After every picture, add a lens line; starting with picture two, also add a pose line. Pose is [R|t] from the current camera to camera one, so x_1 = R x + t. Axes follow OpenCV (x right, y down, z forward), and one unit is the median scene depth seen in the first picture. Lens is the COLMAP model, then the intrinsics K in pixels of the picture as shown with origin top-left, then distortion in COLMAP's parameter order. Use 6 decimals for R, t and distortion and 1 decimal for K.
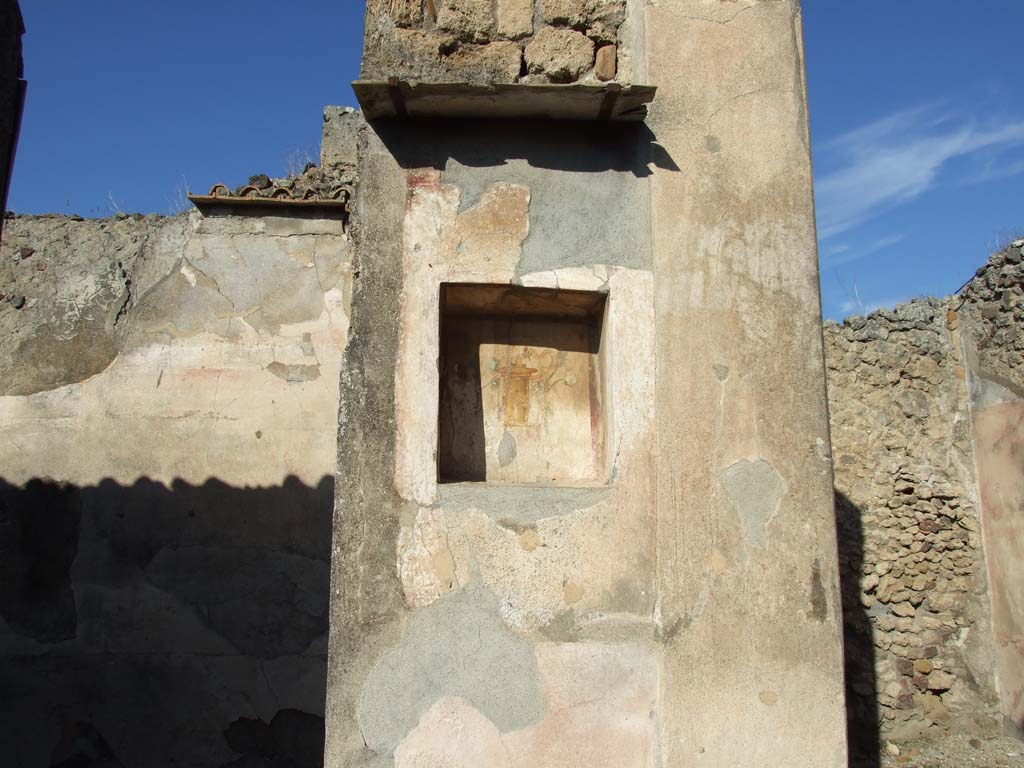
lens RADIAL K [[811.4, 0, 512.0], [0, 811.4, 384.0], [0, 0, 1]] dist [-0.057432, 0.054875]
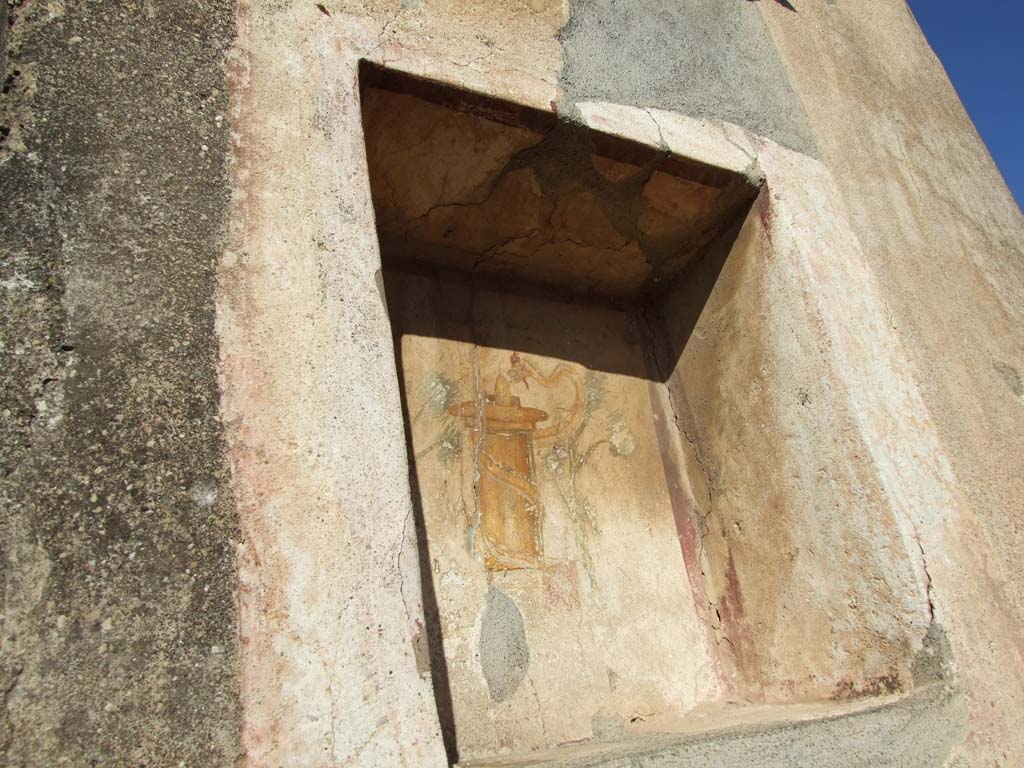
lens RADIAL K [[811.4, 0, 512.0], [0, 811.4, 384.0], [0, 0, 1]] dist [-0.057432, 0.054875]
pose [[0.881000, 0.047784, 0.470698, -0.166161], [0.106607, 0.949251, -0.295902, 0.081405], [-0.460950, 0.310869, 0.831195, 0.728107]]
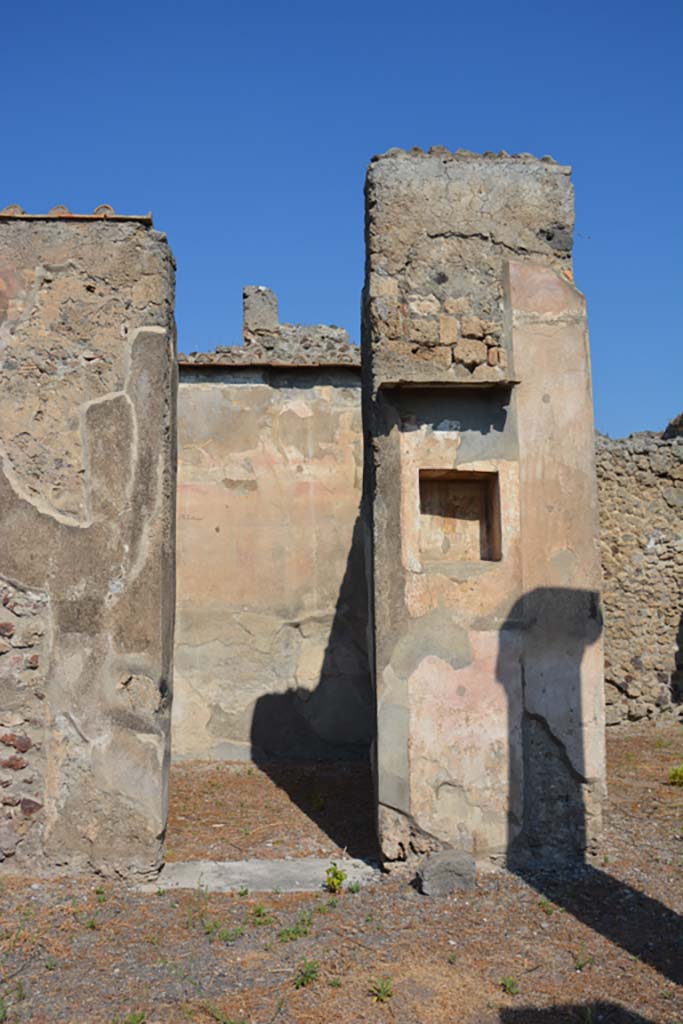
lens RADIAL K [[679.5, 0, 338.9], [0, 679.5, 543.5], [0, 0, 1]] dist [-0.090517, 0.001576]
pose [[0.999406, -0.020576, -0.027658, -0.242988], [0.023247, 0.994715, 0.100005, -0.109298], [0.025454, -0.100589, 0.994602, -0.768410]]
